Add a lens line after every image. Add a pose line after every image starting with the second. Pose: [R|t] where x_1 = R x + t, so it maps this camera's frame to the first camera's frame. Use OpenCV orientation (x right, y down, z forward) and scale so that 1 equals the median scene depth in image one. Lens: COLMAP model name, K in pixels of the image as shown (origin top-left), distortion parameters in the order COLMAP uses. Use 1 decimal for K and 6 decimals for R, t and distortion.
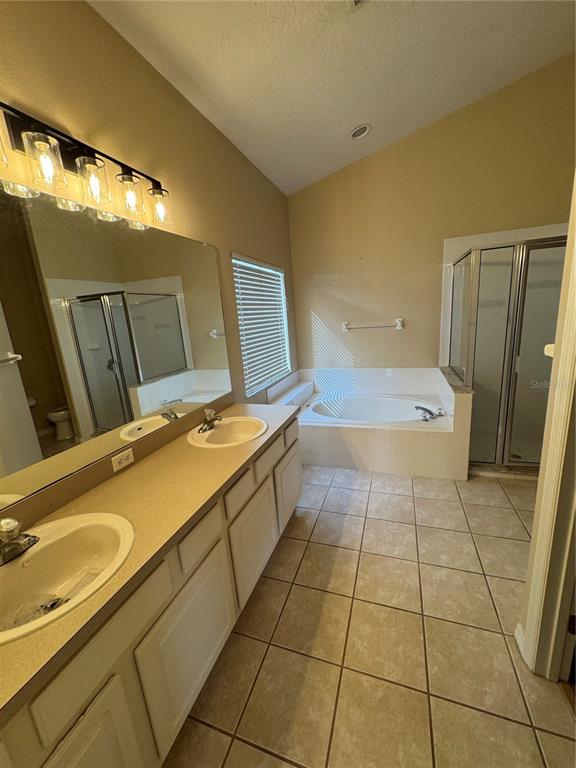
lens RADIAL K [[305.1, 0, 288.0], [0, 305.1, 384.1], [0, 0, 1]] dist [0.001271, 0.000539]
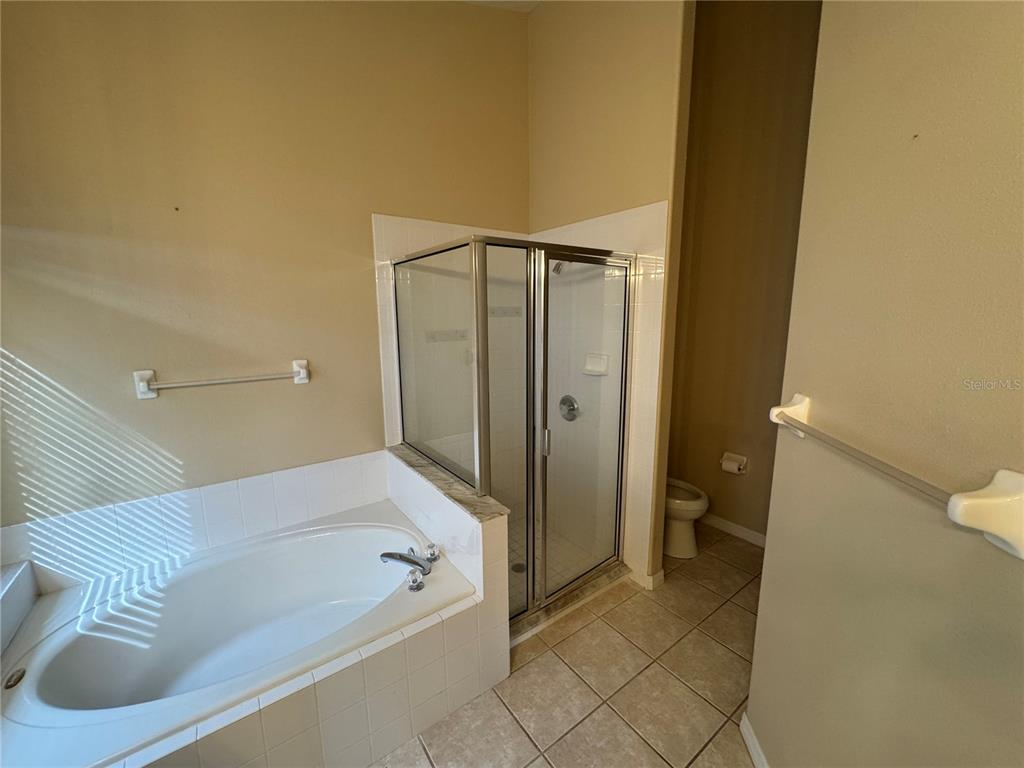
lens RADIAL K [[406.9, 0, 512.1], [0, 406.9, 383.2], [0, 0, 1]] dist [0.001271, 0.000539]
pose [[0.570421, -0.075751, 0.817852, 0.047209], [0.155770, 0.987644, -0.017166, -0.131975], [-0.806446, 0.137189, 0.575173, 0.427585]]
